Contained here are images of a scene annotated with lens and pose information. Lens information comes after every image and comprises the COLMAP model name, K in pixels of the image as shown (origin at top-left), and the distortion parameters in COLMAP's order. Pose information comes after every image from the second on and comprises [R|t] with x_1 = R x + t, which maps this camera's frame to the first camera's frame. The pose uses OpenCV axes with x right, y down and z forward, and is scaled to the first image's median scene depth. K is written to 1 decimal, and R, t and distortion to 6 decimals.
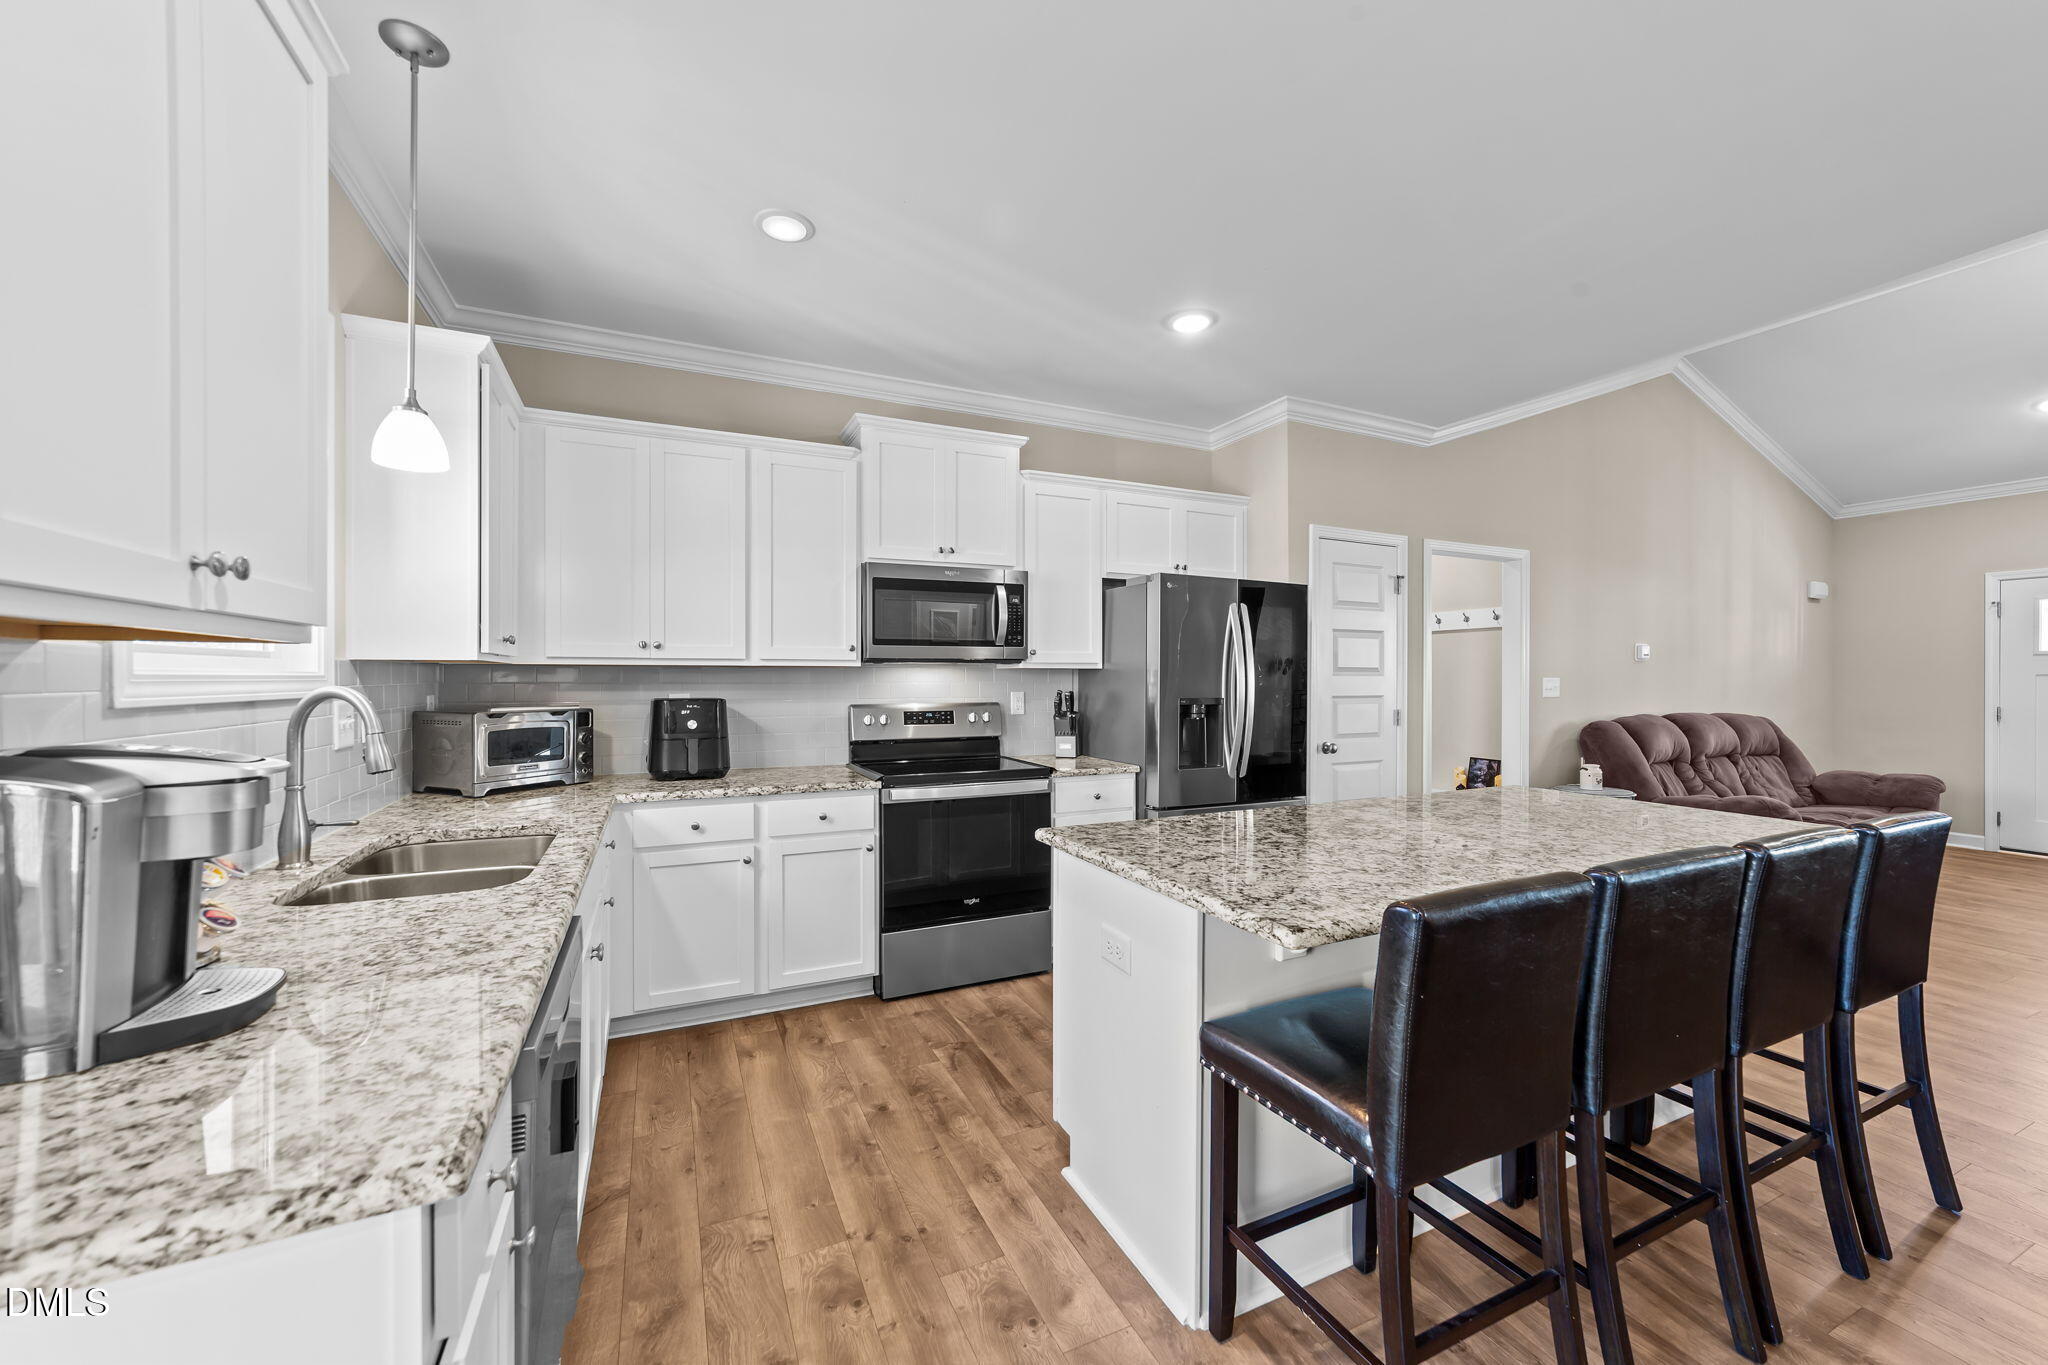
lens RADIAL K [[784.5, 0, 1031.5], [0, 784.5, 684.6], [0, 0, 1]] dist [-0.012735, 0.006765]
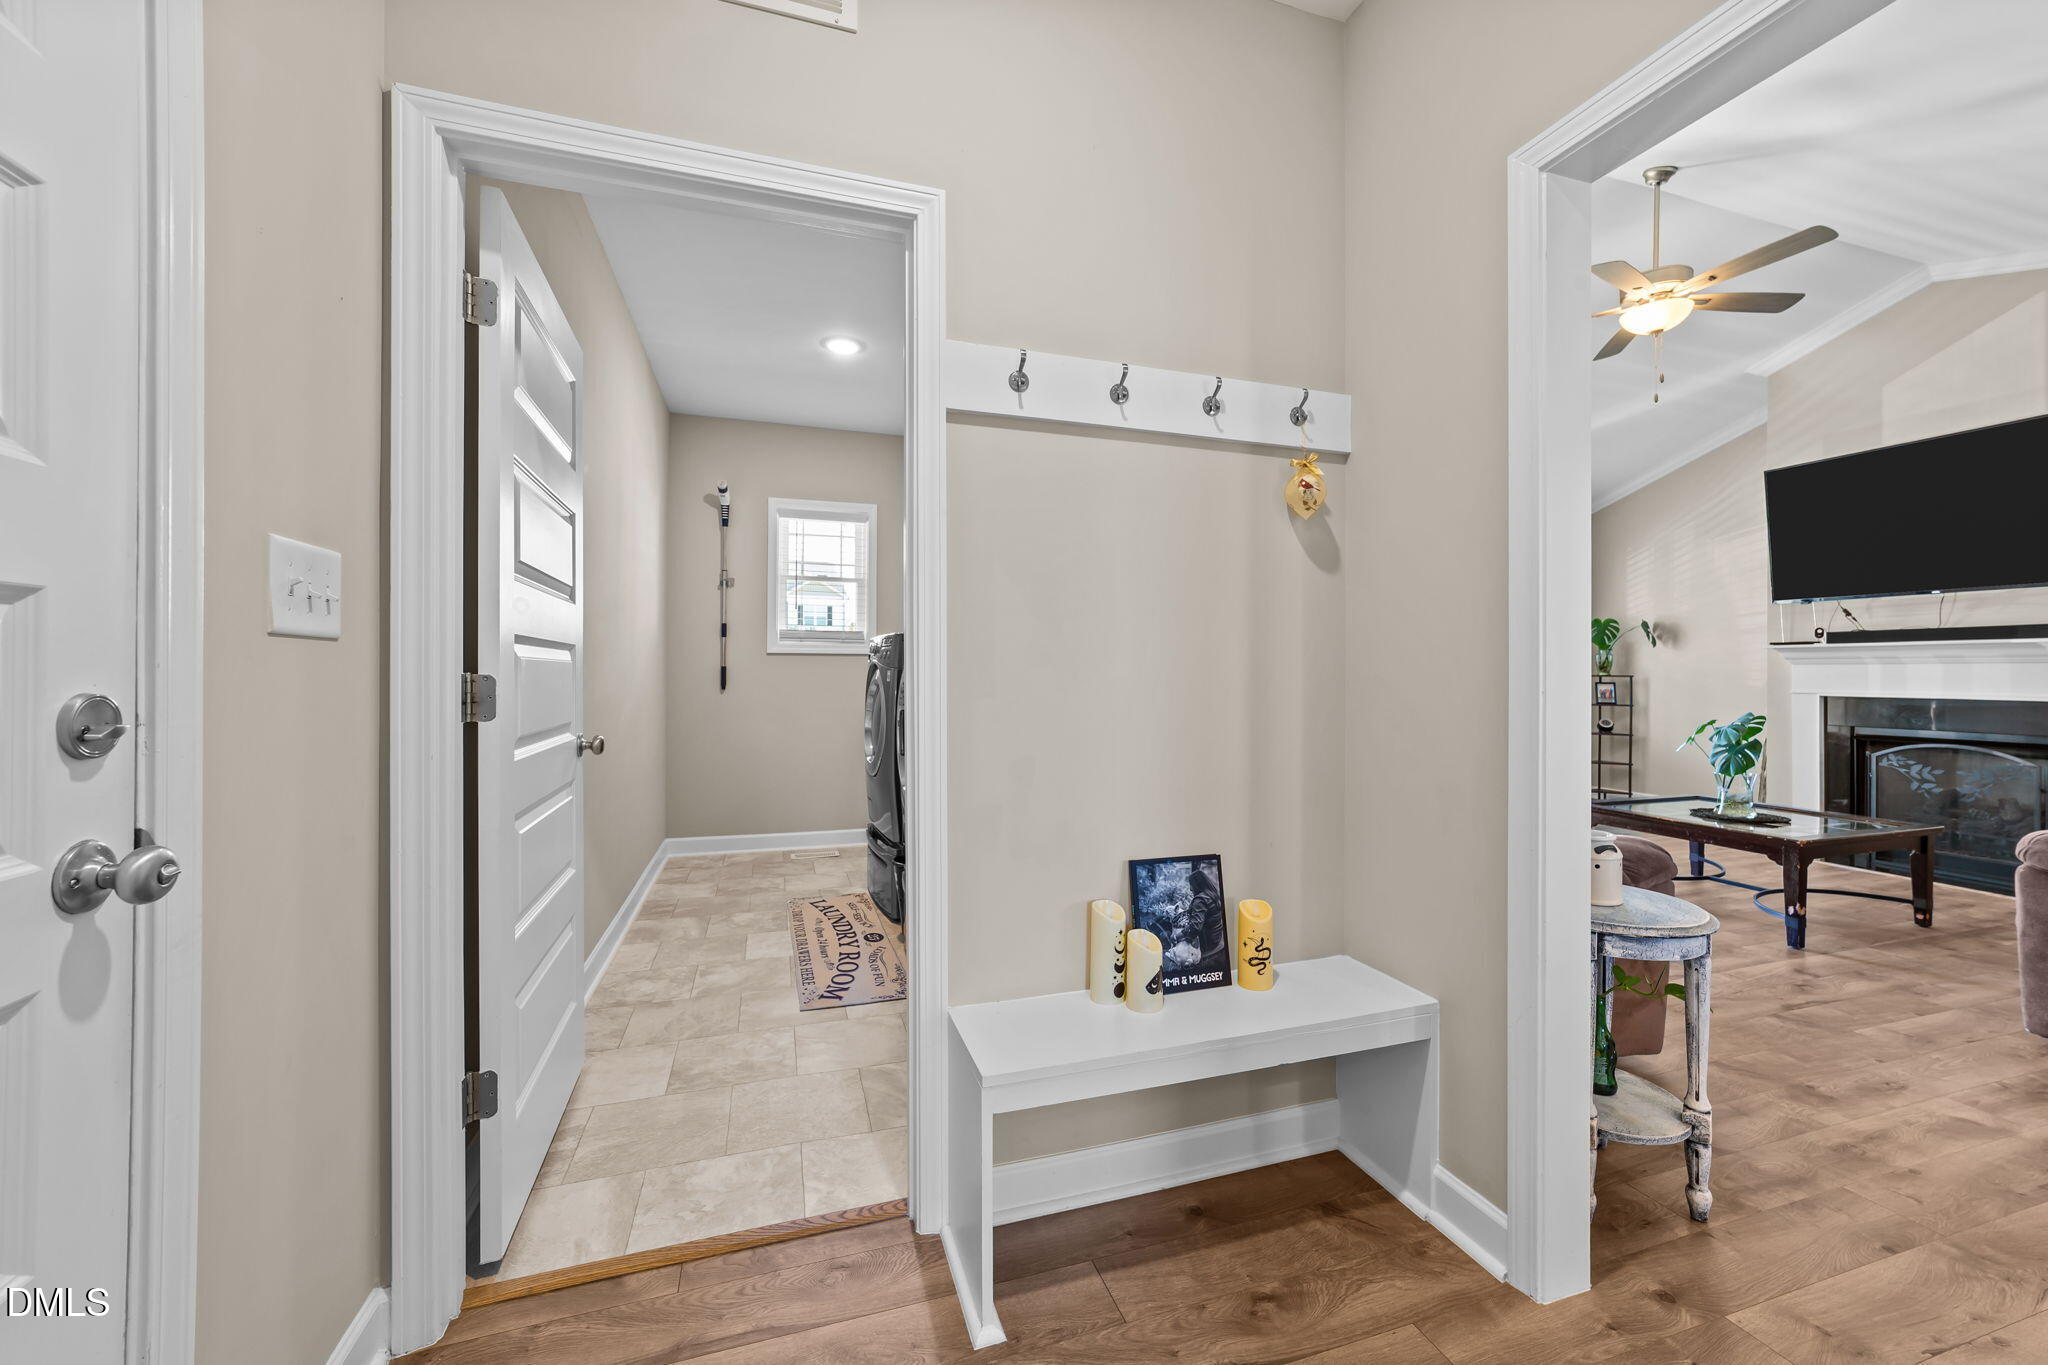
lens RADIAL K [[784.5, 0, 1028.6], [0, 784.5, 670.8], [0, 0, 1]] dist [-0.012735, 0.006765]
pose [[0.120533, 0.002795, 0.992705, 0.459225], [0.004707, 0.999983, -0.003387, 0.037815], [-0.992698, 0.005081, 0.120518, 1.759902]]
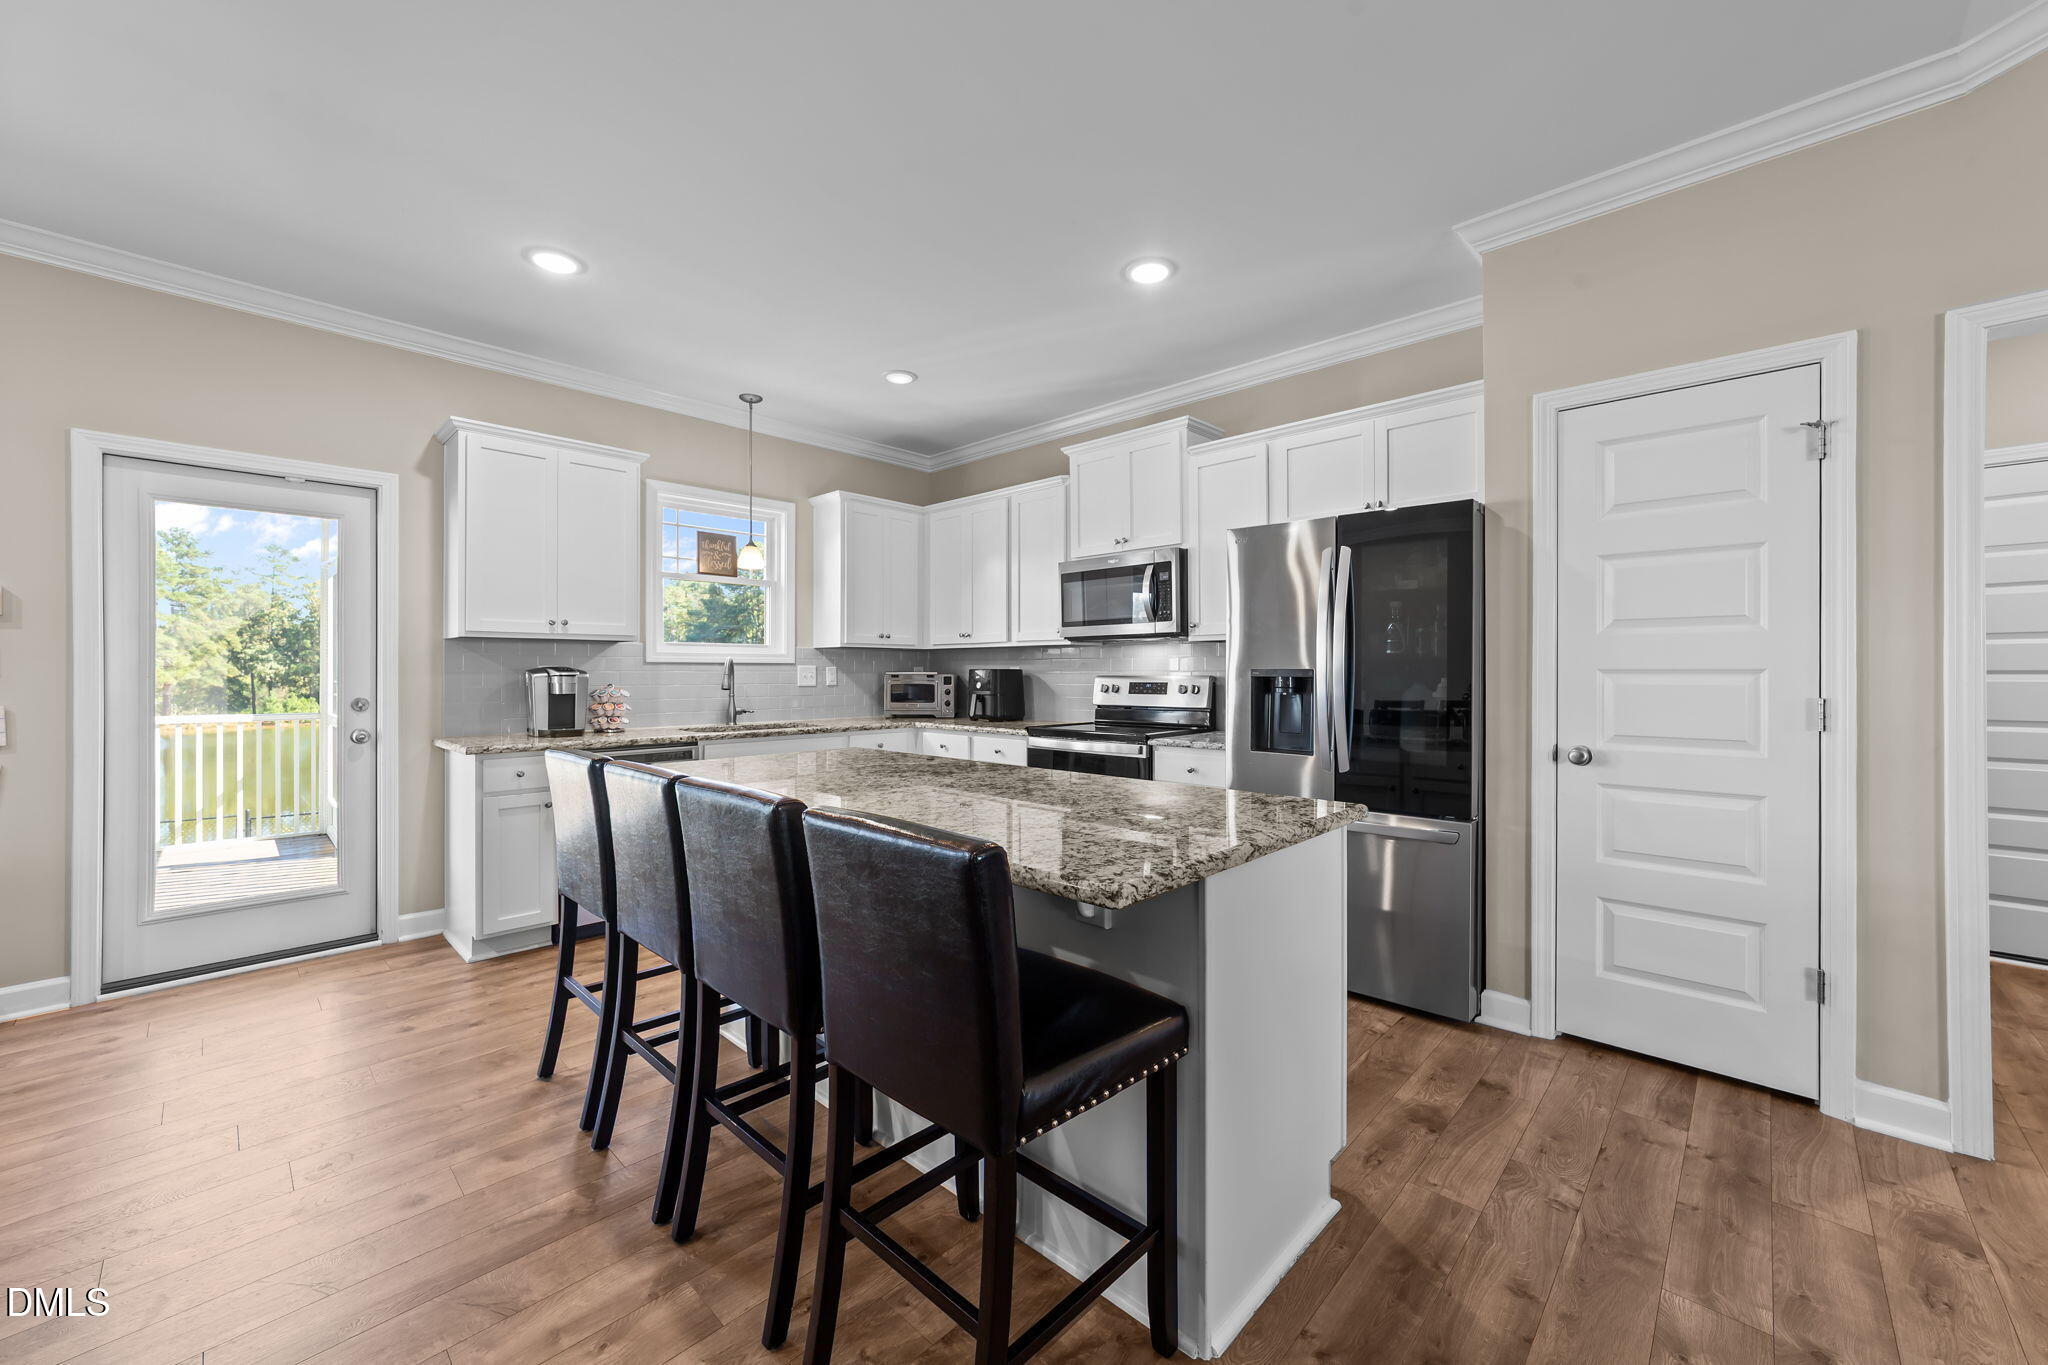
lens RADIAL K [[784.5, 0, 1029.2], [0, 784.5, 674.4], [0, 0, 1]] dist [-0.012735, 0.006765]
pose [[0.363236, 0.002972, -0.931692, 0.996884], [-0.006647, 0.999978, 0.000598, 0.026775], [0.931674, 0.005975, 0.363248, 0.498840]]
